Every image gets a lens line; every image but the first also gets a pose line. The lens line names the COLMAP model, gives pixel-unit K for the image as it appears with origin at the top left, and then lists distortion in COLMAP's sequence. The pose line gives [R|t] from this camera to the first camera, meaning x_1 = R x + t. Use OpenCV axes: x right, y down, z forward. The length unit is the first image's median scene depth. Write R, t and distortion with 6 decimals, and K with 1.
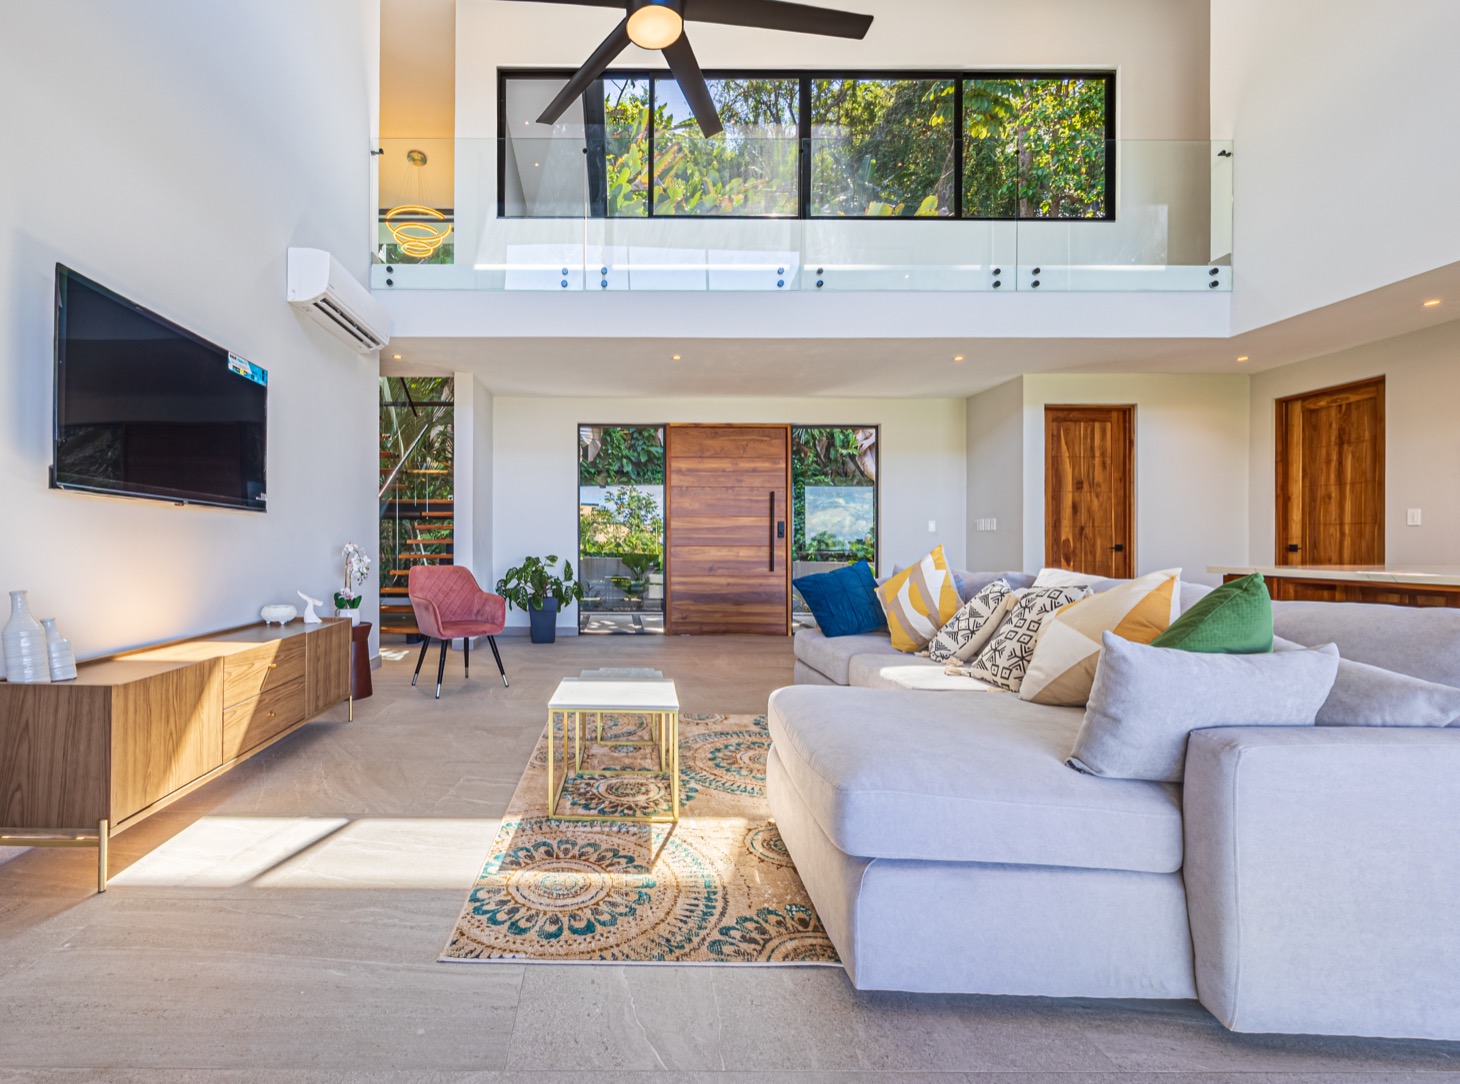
lens RADIAL K [[650.4, 0, 617.0], [0, 650.4, 537.8], [0, 0, 1]] dist [-0.001199, -0.001442]
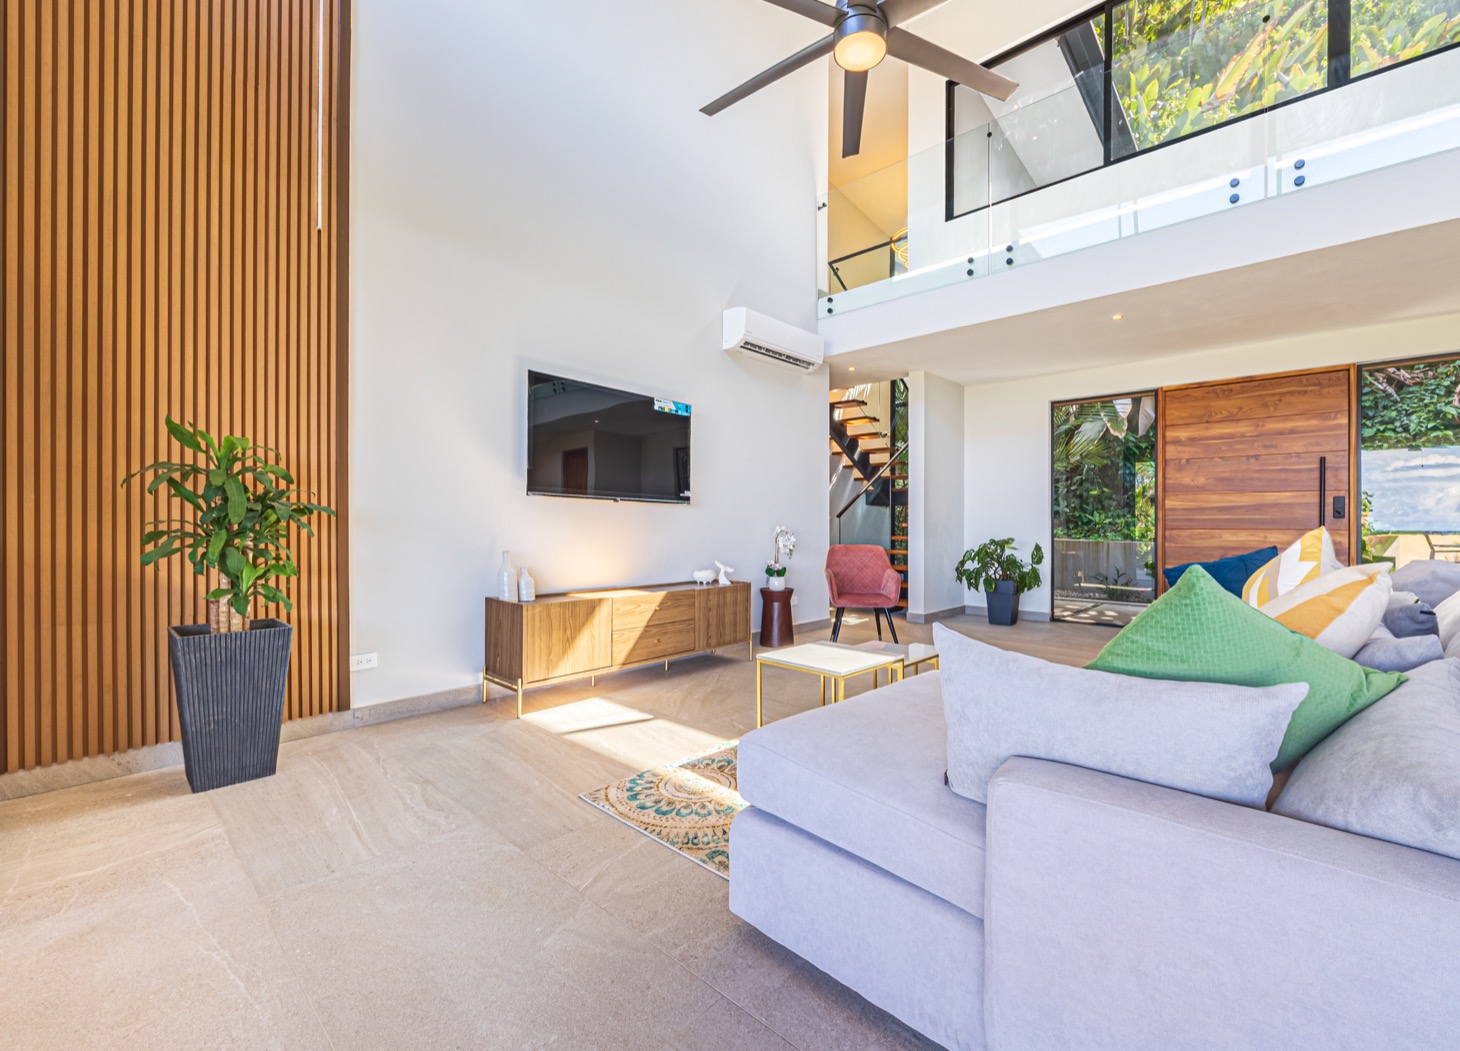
lens RADIAL K [[615.8, 0, 772.0], [0, 615.8, 523.8], [0, 0, 1]] dist [-0.009641, -0.000322]
pose [[0.755228, -0.003023, -0.655455, 0.328583], [0.005691, 0.999982, 0.001945, 0.001592], [0.655437, -0.005199, 0.755232, 0.065317]]
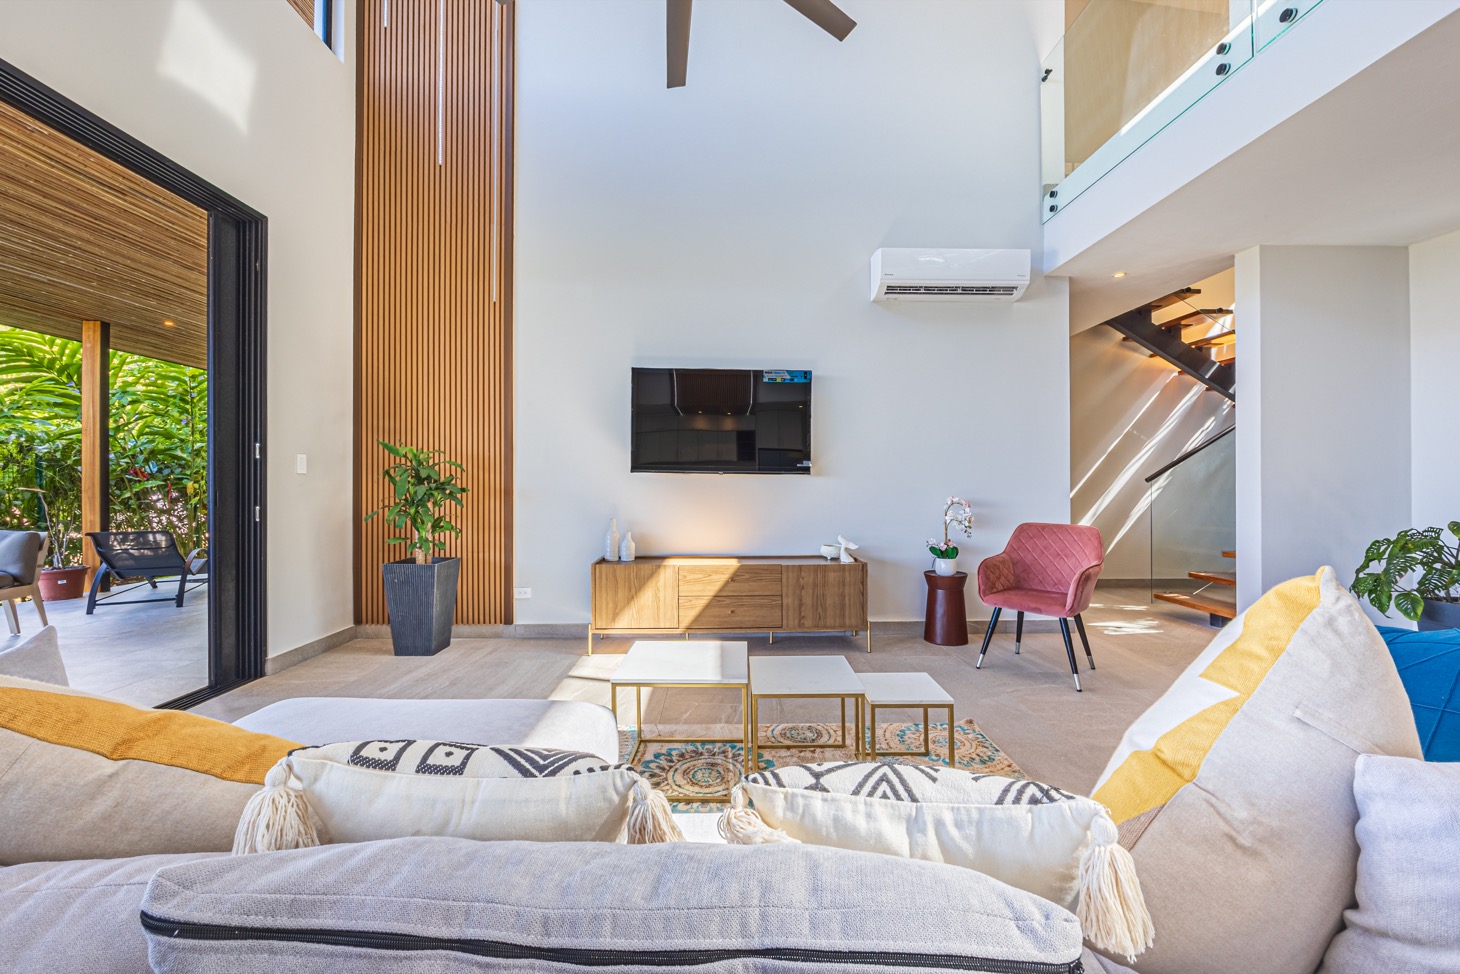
lens RADIAL K [[577.0, 0, 731.8], [0, 577.0, 481.4], [0, 0, 1]] dist [-0.001566, -0.001876]
pose [[0.024850, -0.003209, -0.999686, 0.454096], [0.011030, 0.999935, -0.002936, -0.015884], [0.999630, -0.010954, 0.024883, 0.548286]]
